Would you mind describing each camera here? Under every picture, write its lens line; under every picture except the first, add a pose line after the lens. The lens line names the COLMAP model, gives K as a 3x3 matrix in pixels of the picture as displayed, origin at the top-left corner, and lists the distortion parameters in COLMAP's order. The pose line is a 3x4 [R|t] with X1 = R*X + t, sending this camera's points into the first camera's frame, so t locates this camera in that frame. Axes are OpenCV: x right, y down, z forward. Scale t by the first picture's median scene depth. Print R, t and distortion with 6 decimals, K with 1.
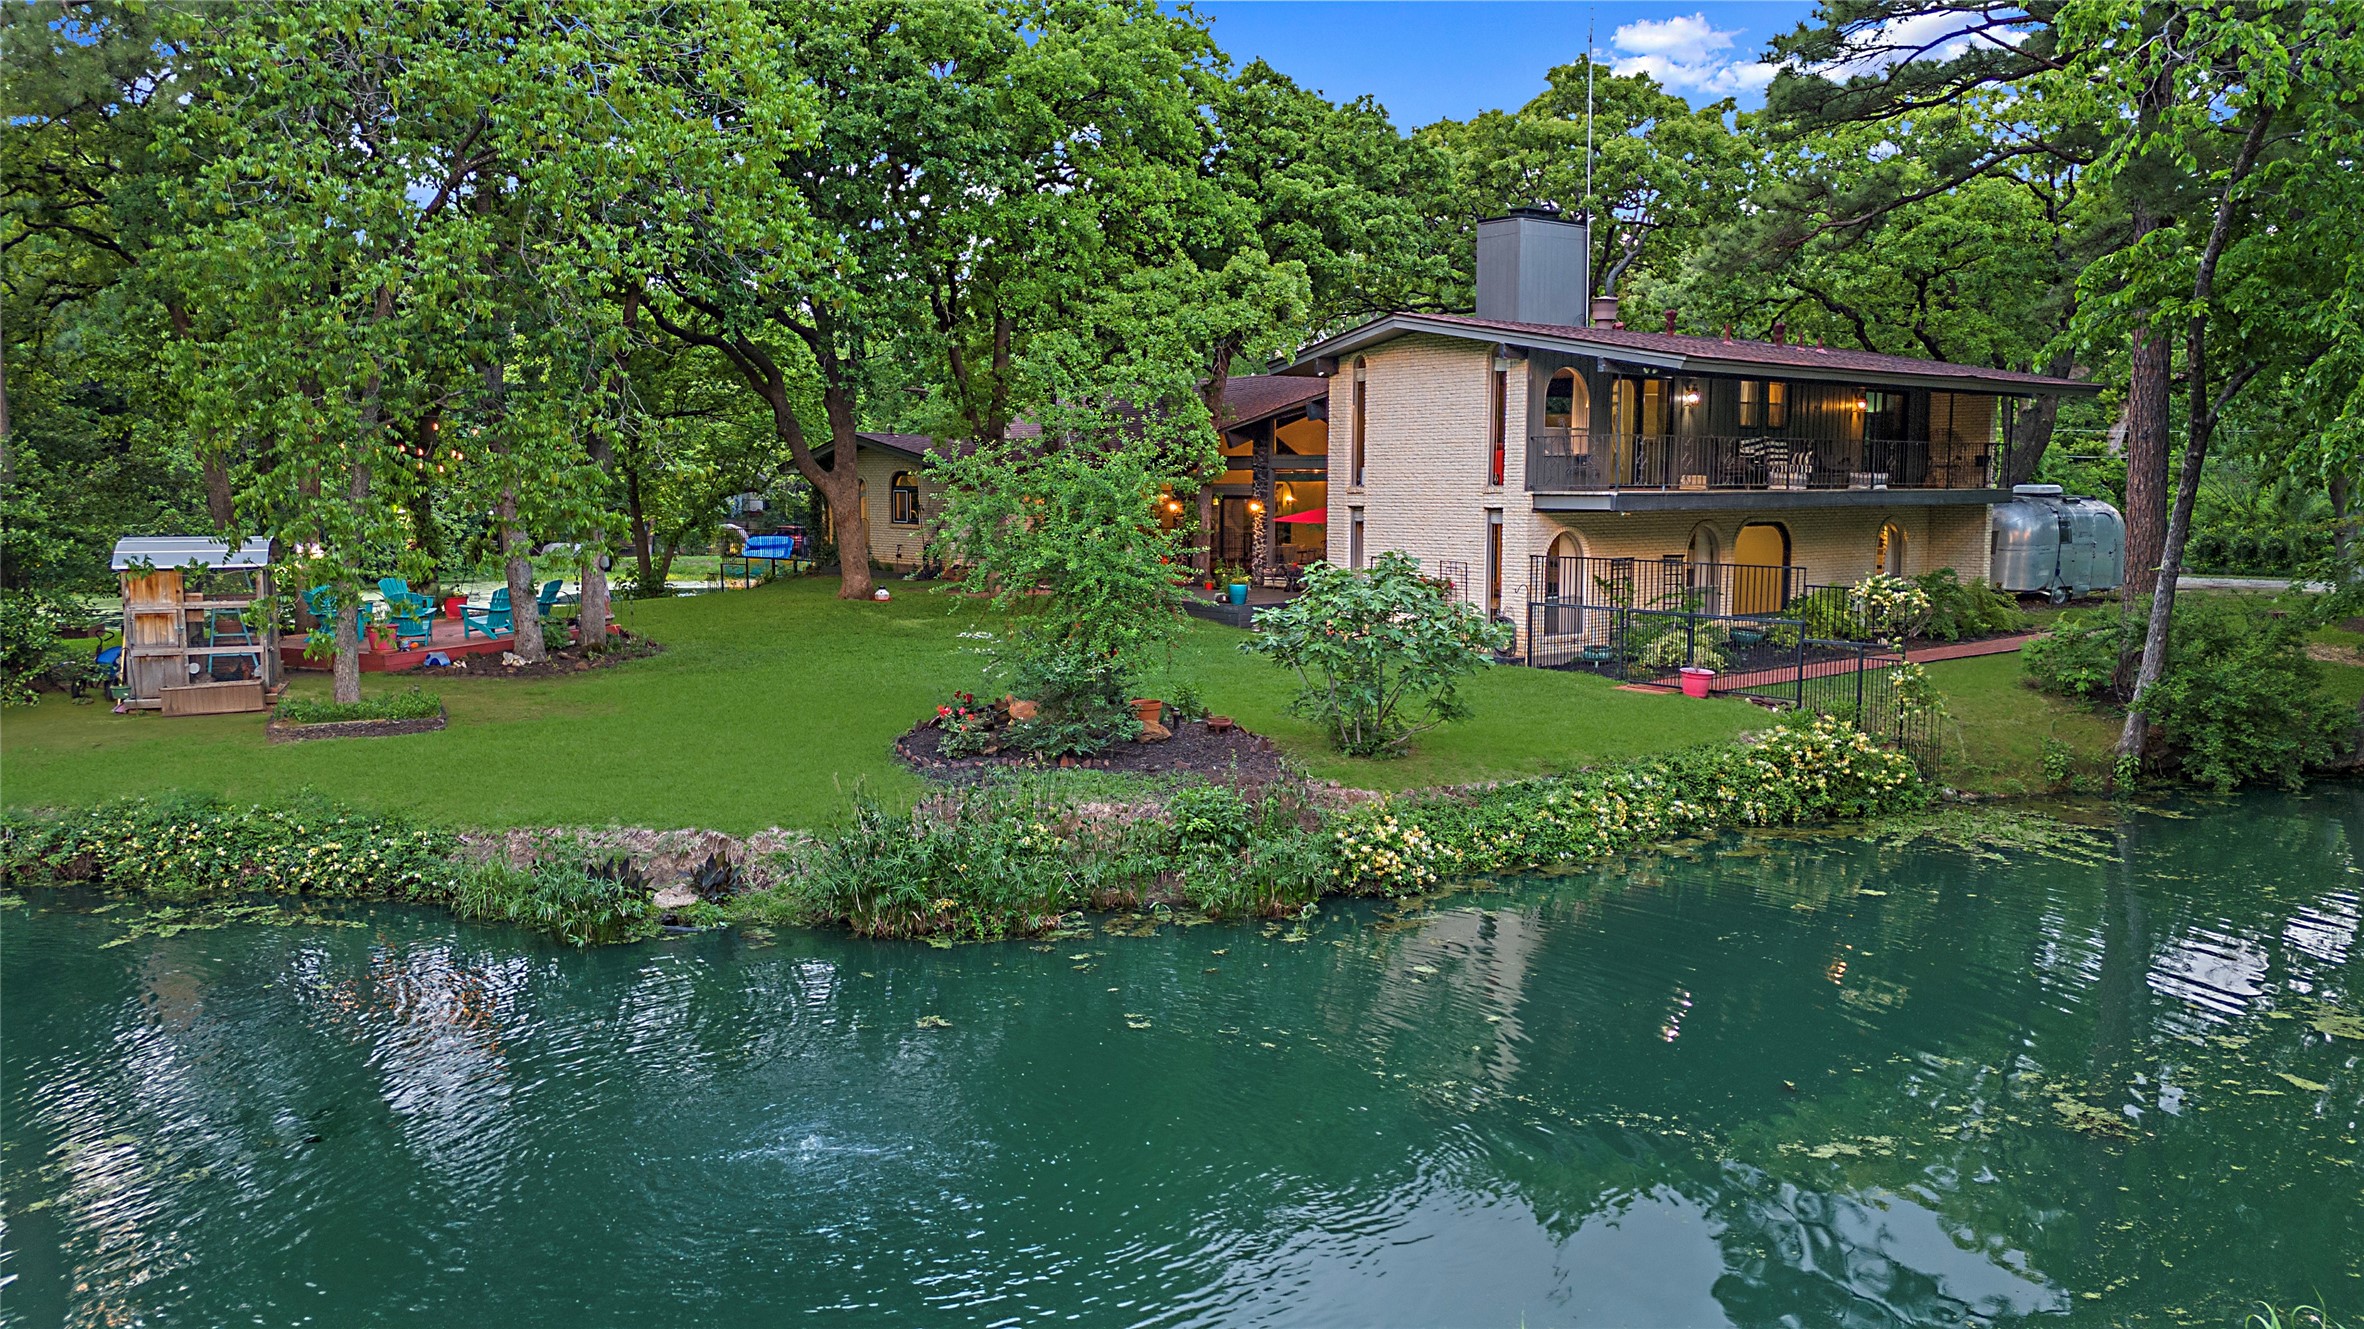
lens RADIAL K [[1692.3, 0, 1192.7], [0, 1692.3, 665.3], [0, 0, 1]] dist [0.046663, -0.005916]
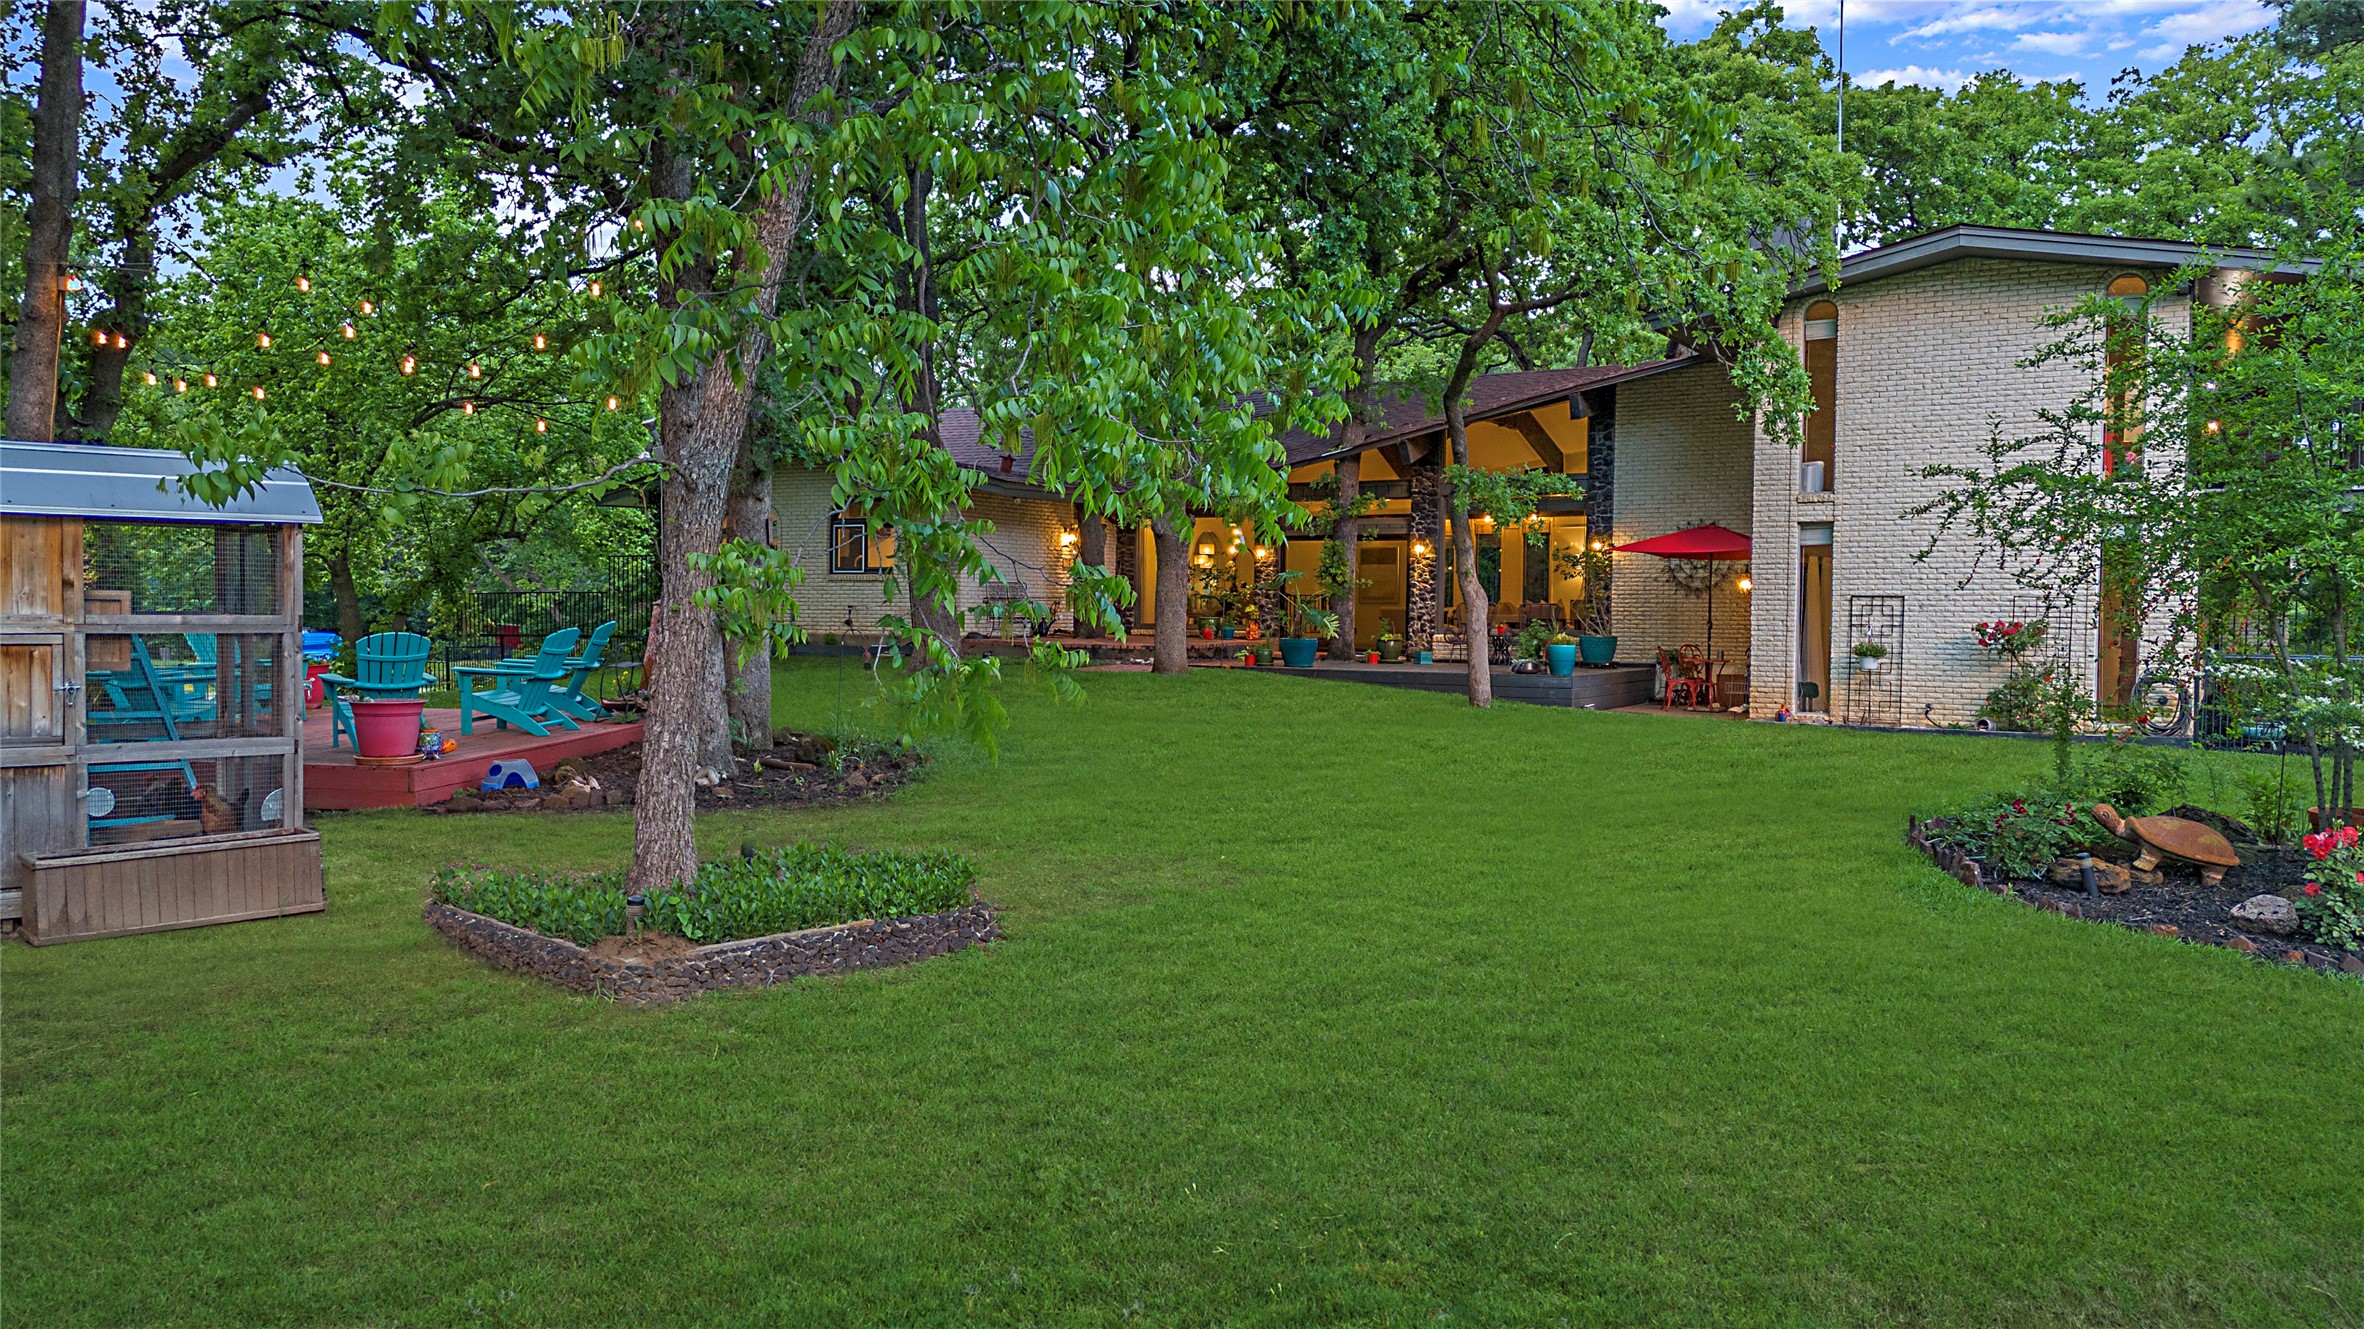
lens RADIAL K [[1692.3, 0, 1184.5], [0, 1692.3, 650.8], [0, 0, 1]] dist [0.046663, -0.005916]
pose [[0.951969, -0.000600, 0.306193, -0.388915], [0.024924, 0.996832, -0.075536, 0.002228], [-0.305178, 0.079539, 0.948968, 0.485849]]
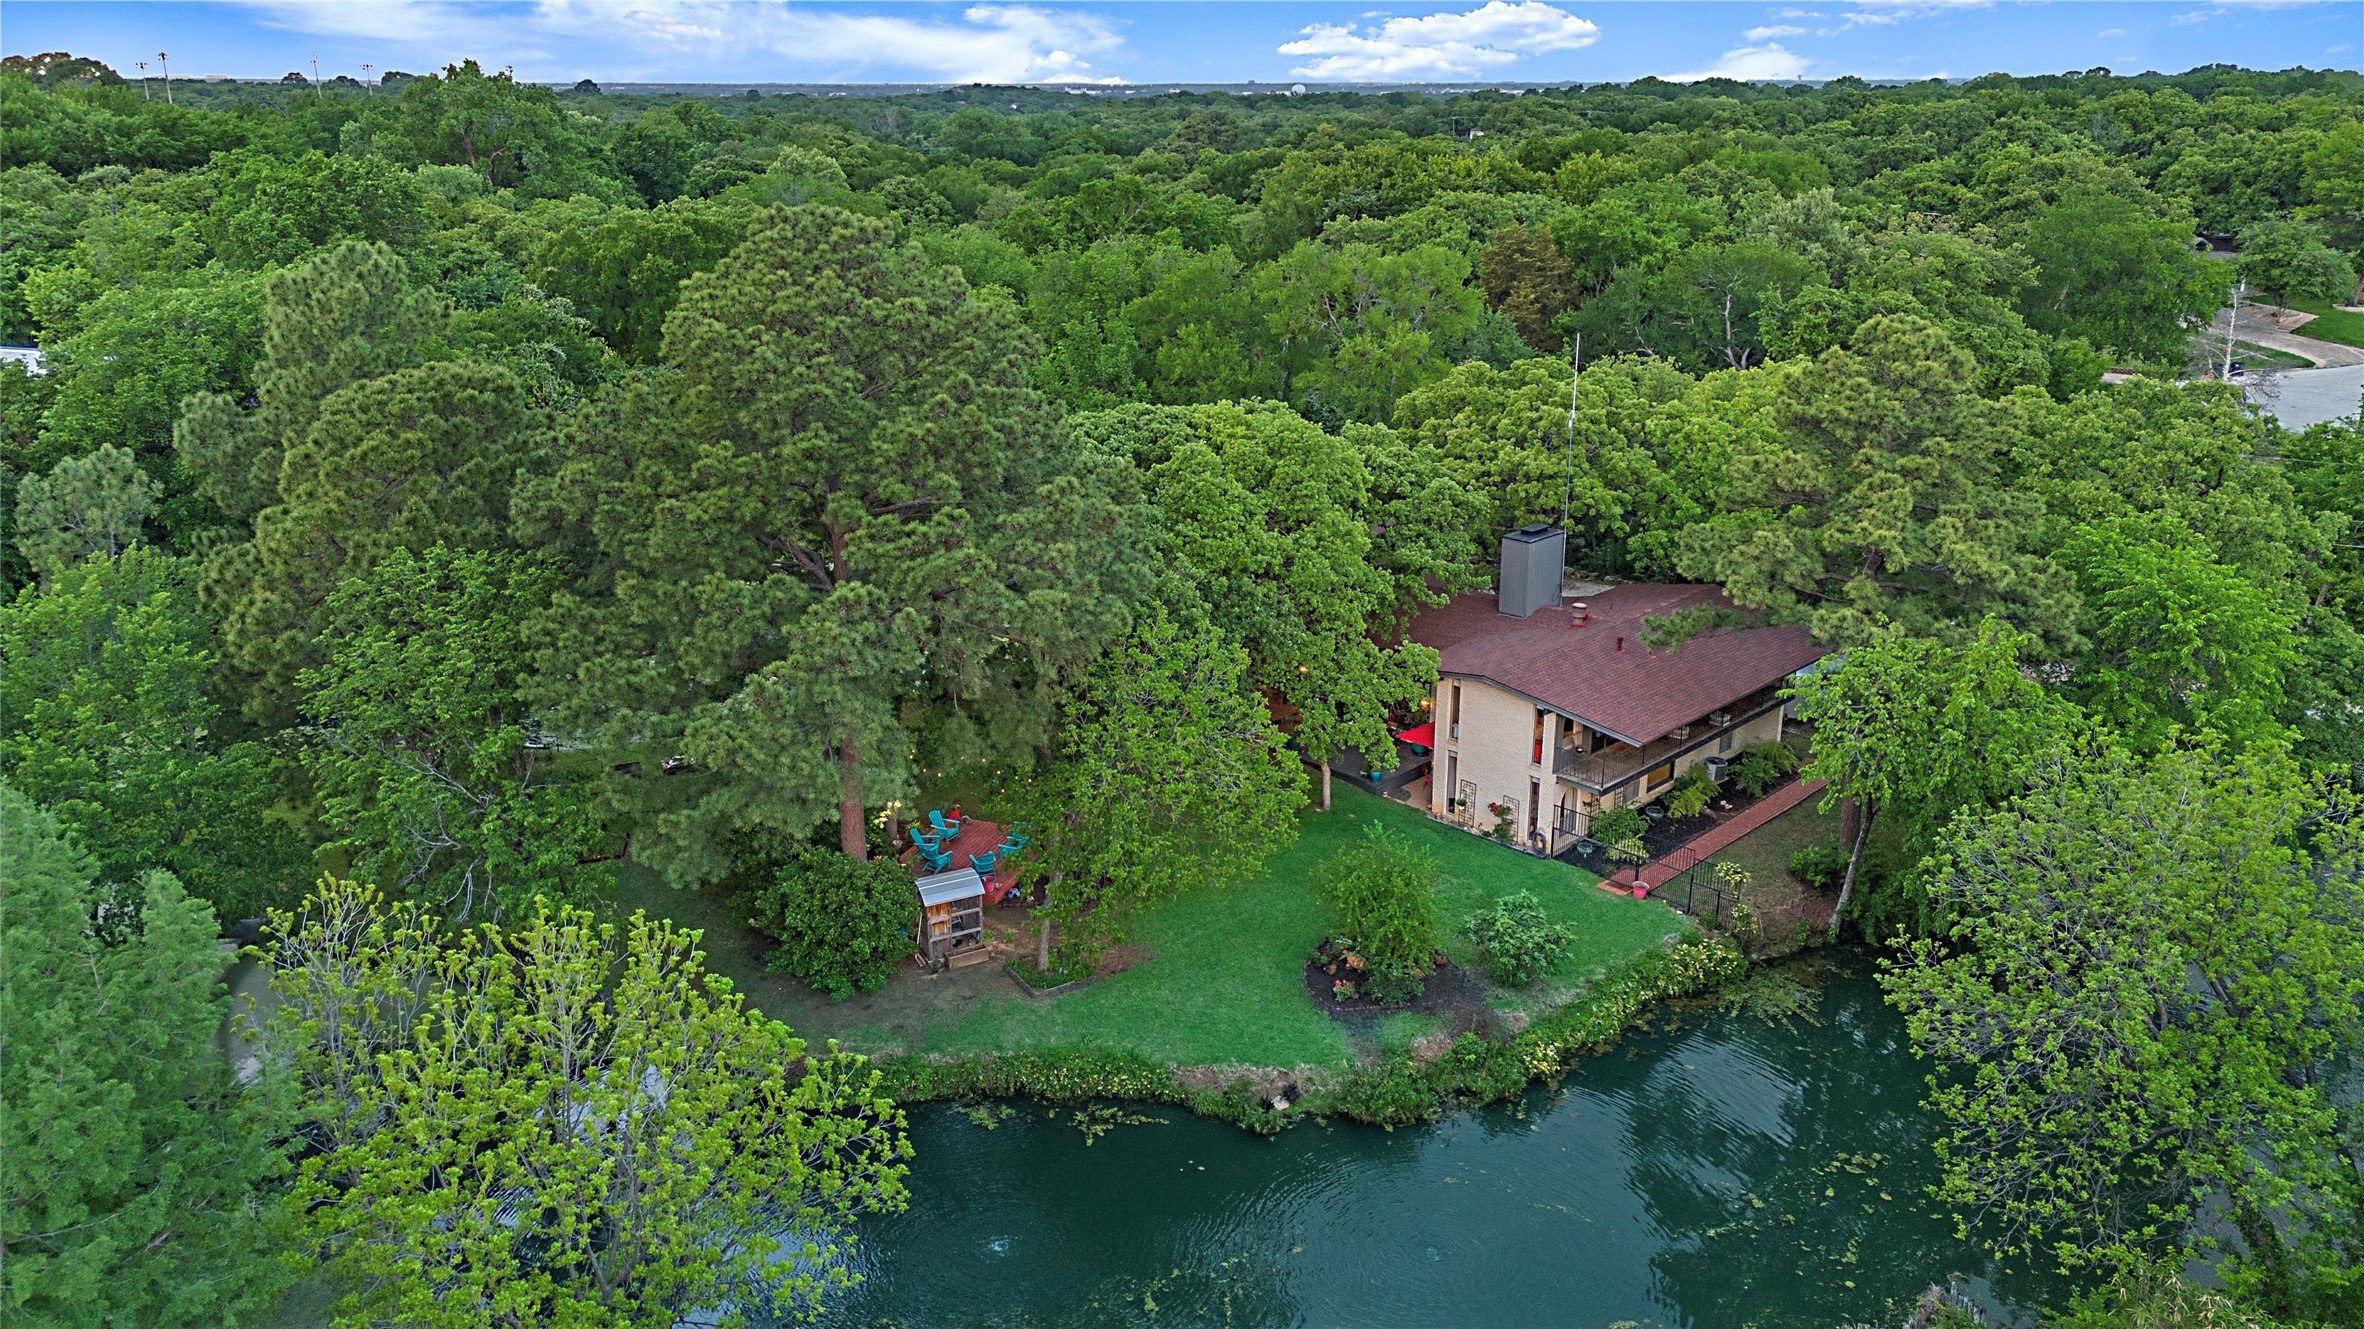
lens RADIAL K [[1692.3, 0, 1172.6], [0, 1692.3, 663.6], [0, 0, 1]] dist [0.046663, -0.005916]
pose [[0.995171, -0.036104, 0.091281, -0.409300], [0.015178, 0.975317, 0.220289, -0.657535], [-0.096981, -0.217840, 0.971154, -0.816508]]
